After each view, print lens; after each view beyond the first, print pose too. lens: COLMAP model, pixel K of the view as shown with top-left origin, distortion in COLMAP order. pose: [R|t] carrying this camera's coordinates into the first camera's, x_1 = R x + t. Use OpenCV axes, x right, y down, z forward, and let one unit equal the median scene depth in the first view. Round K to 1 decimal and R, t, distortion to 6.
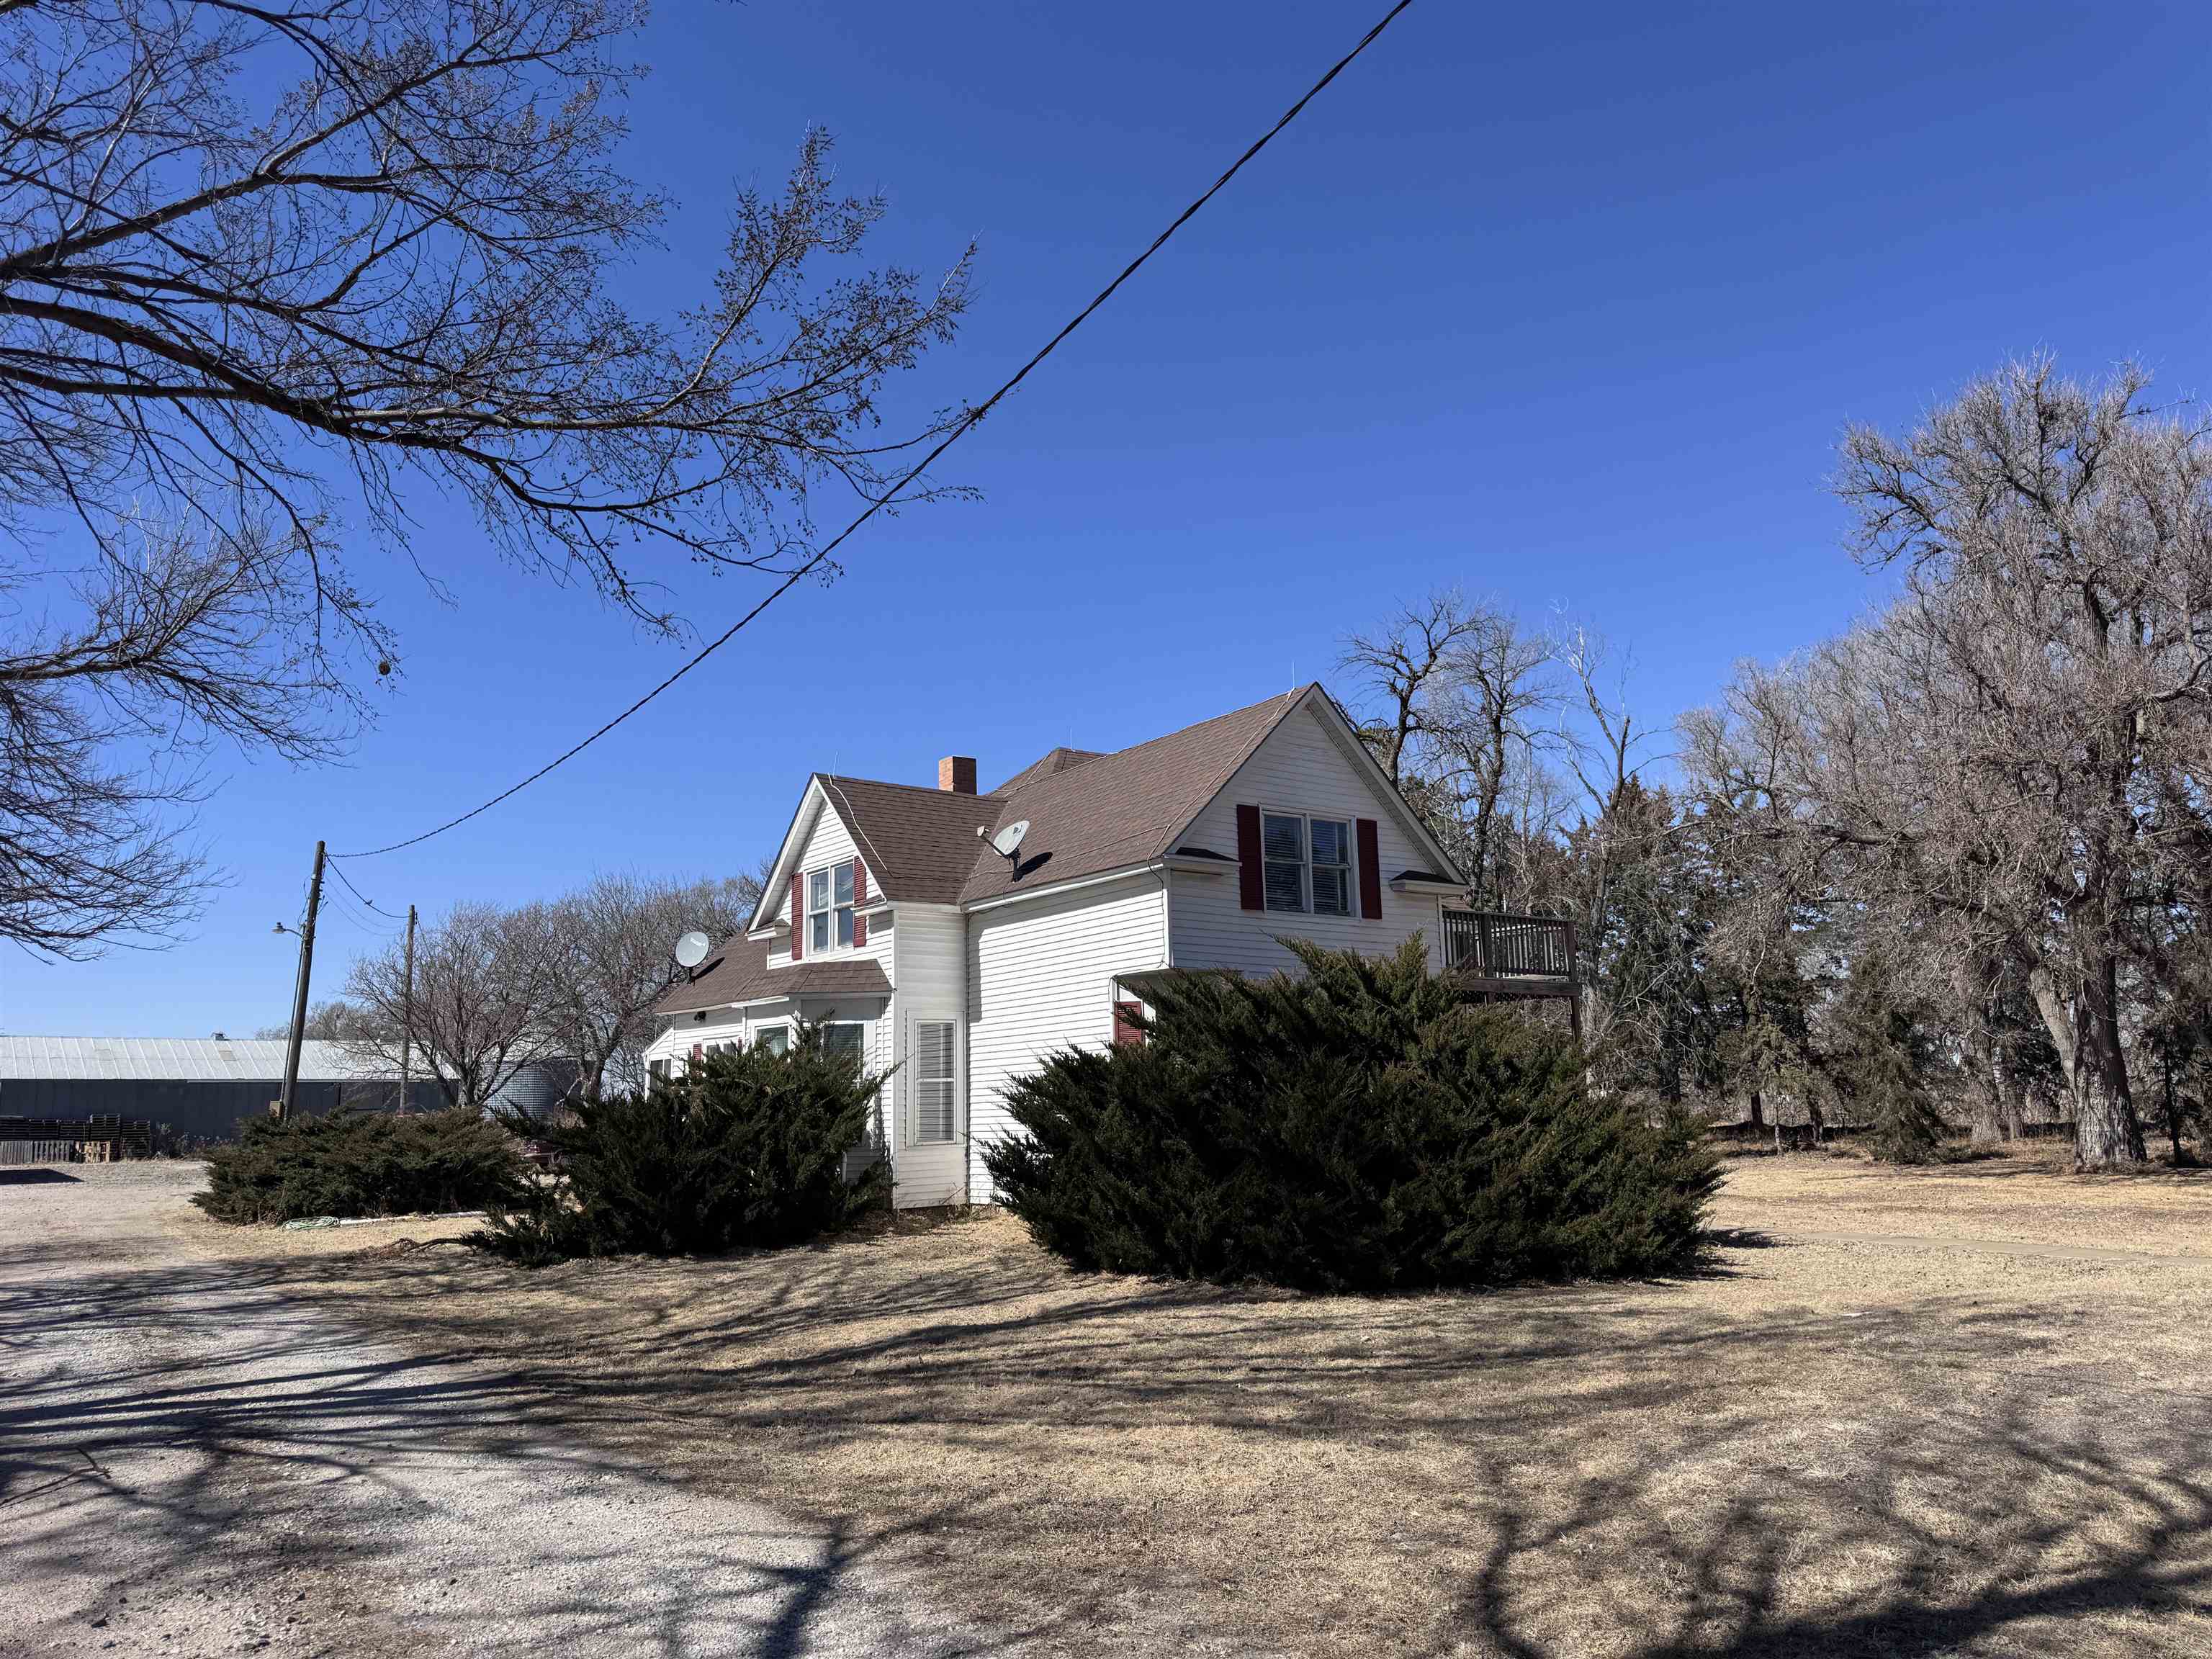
lens RADIAL K [[1570.2, 0, 1106.0], [0, 1570.2, 829.5], [0, 0, 1]] dist [0.001040, -0.001198]
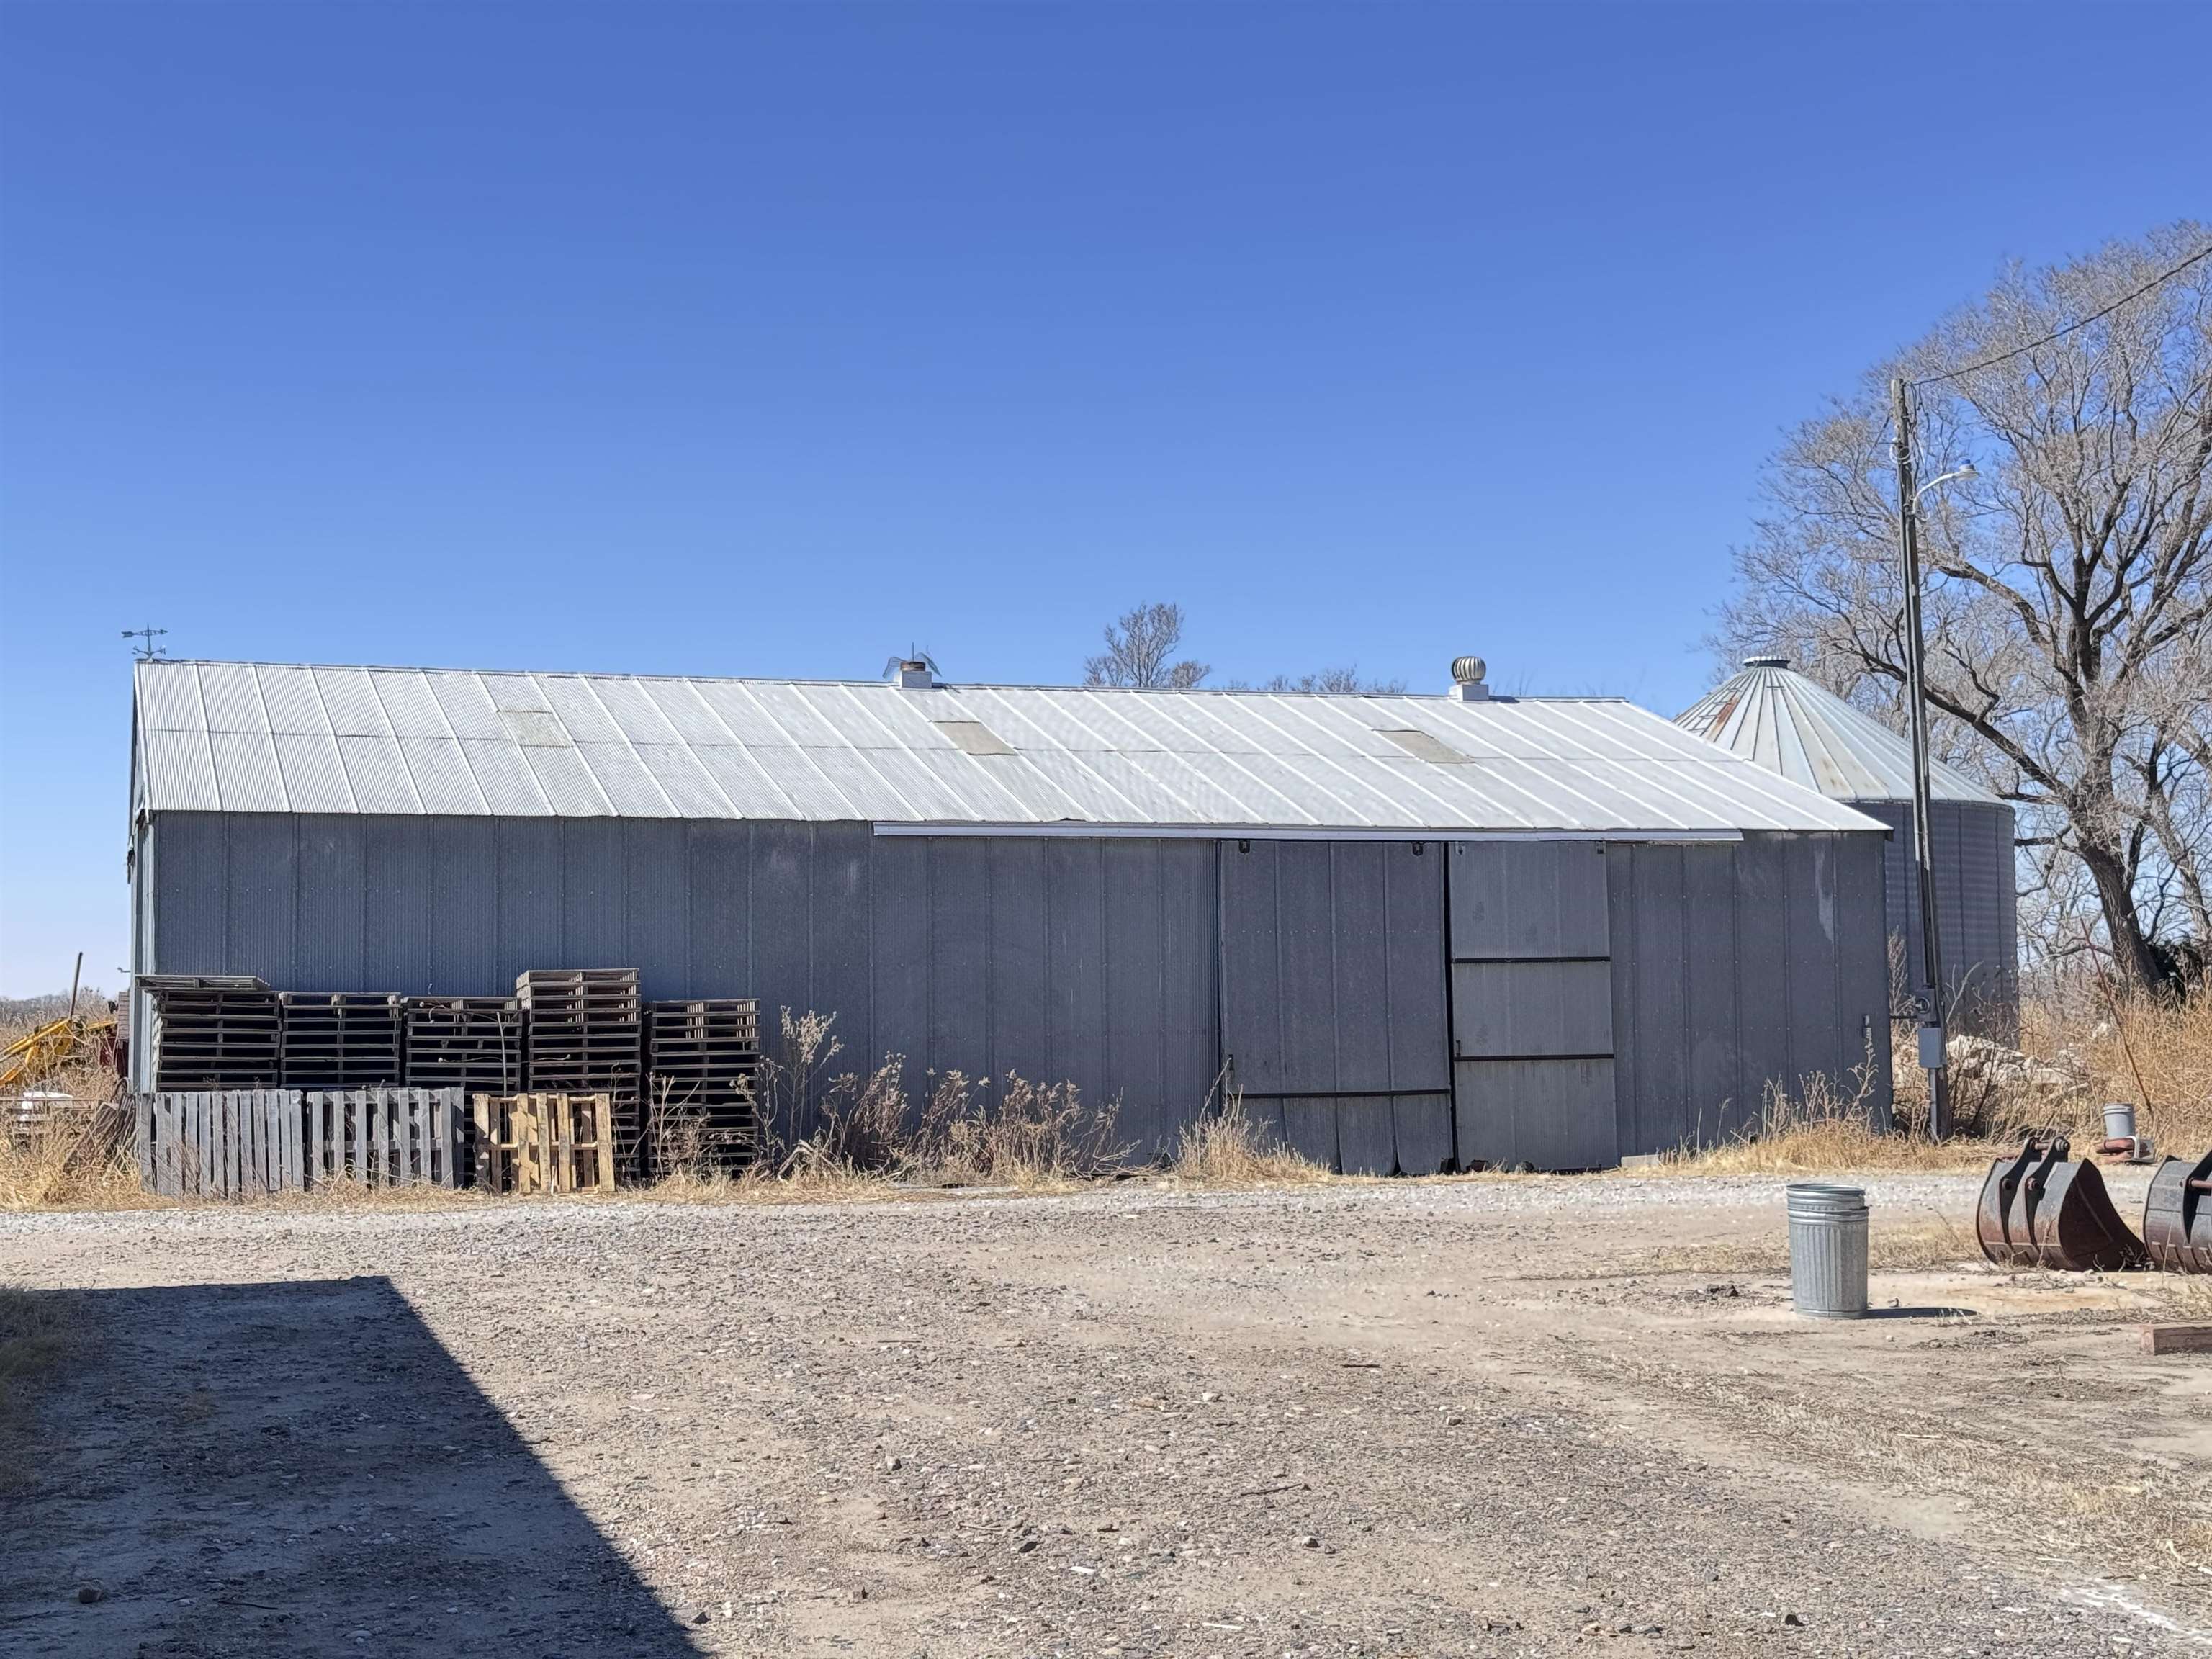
lens RADIAL K [[3043.1, 0, 1106.0], [0, 3043.1, 829.5], [0, 0, 1]] dist [0.143289, -0.048020]
pose [[0.942127, -0.009568, -0.335119, -0.423465], [0.051644, 0.991804, 0.116870, 0.115217], [0.331254, -0.127413, 0.934899, 0.625601]]
